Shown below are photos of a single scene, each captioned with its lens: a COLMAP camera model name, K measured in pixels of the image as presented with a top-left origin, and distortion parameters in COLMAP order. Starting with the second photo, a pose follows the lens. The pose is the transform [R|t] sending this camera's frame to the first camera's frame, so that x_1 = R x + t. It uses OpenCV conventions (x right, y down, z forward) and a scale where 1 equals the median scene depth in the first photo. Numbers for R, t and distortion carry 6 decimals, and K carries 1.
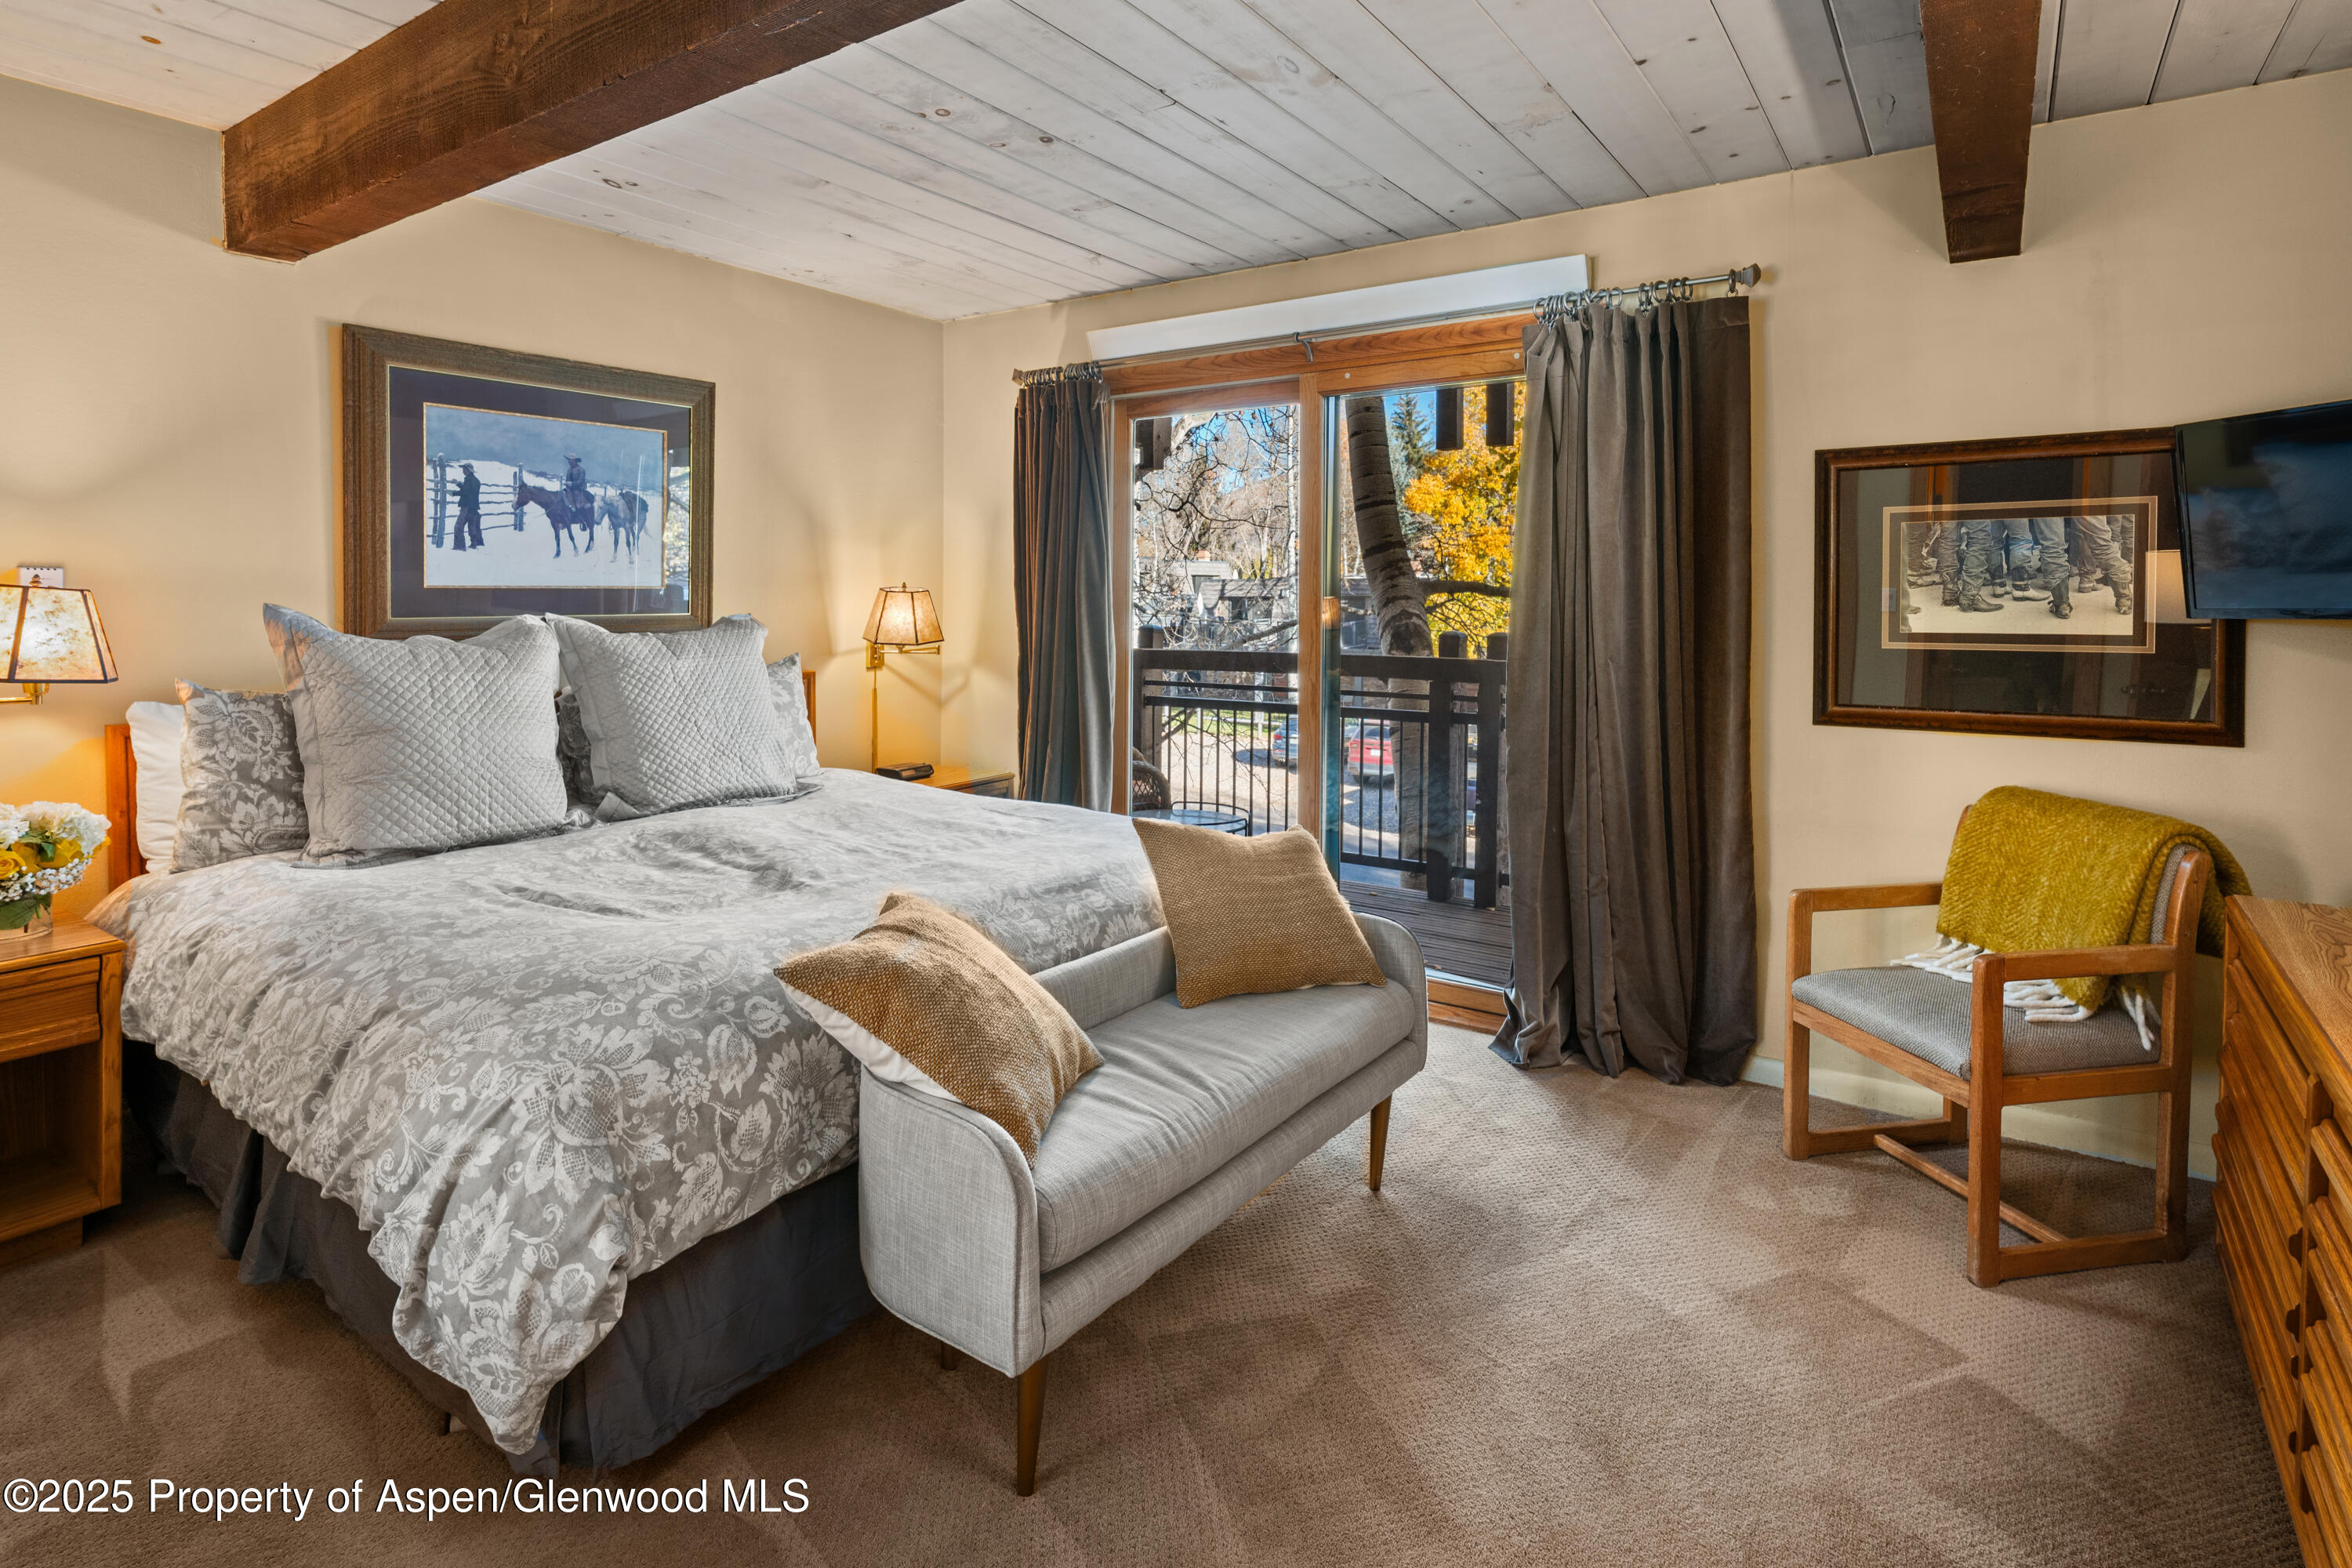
lens RADIAL K [[1161.8, 0, 1176.0], [0, 1161.8, 784.0], [0, 0, 1]] dist [-0.002059, -0.000184]
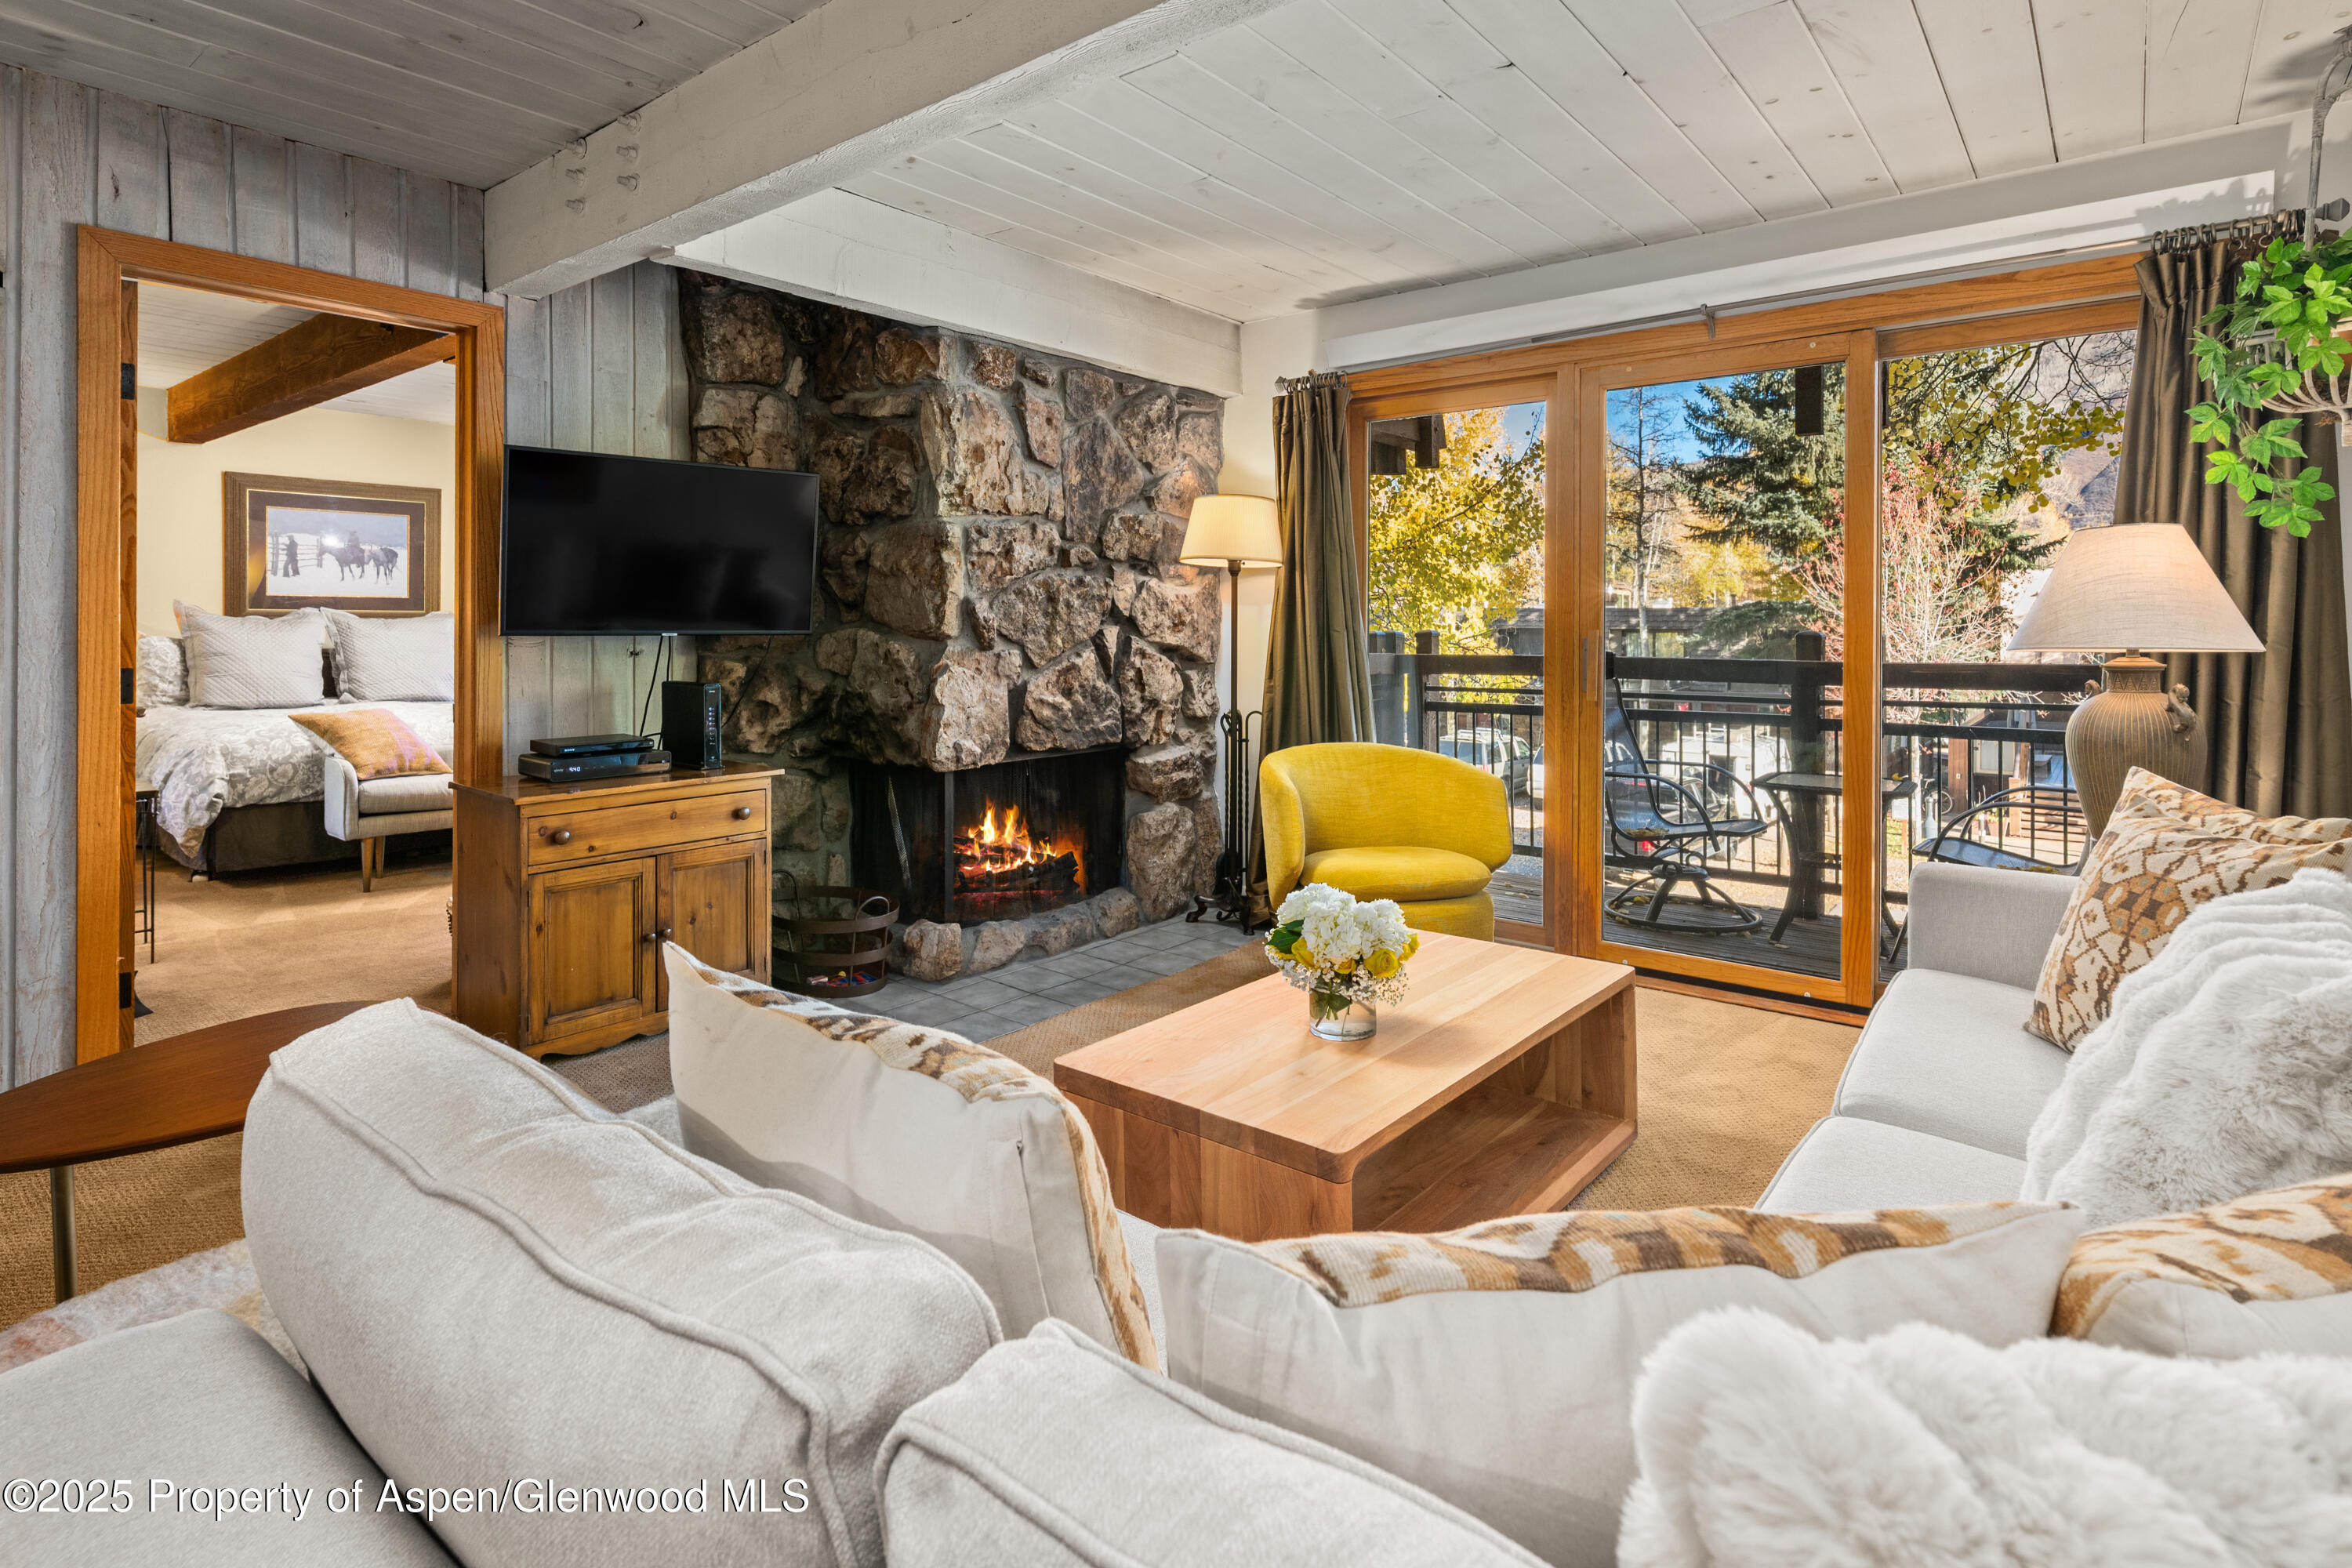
lens RADIAL K [[1161.5, 0, 1171.4], [0, 1161.5, 800.4], [0, 0, 1]] dist [0.002242, 0.000439]
pose [[0.997042, 0.015641, -0.075254, 1.153315], [-0.016379, 0.999824, -0.009198, 0.195568], [0.075096, 0.010404, 0.997122, -0.973779]]
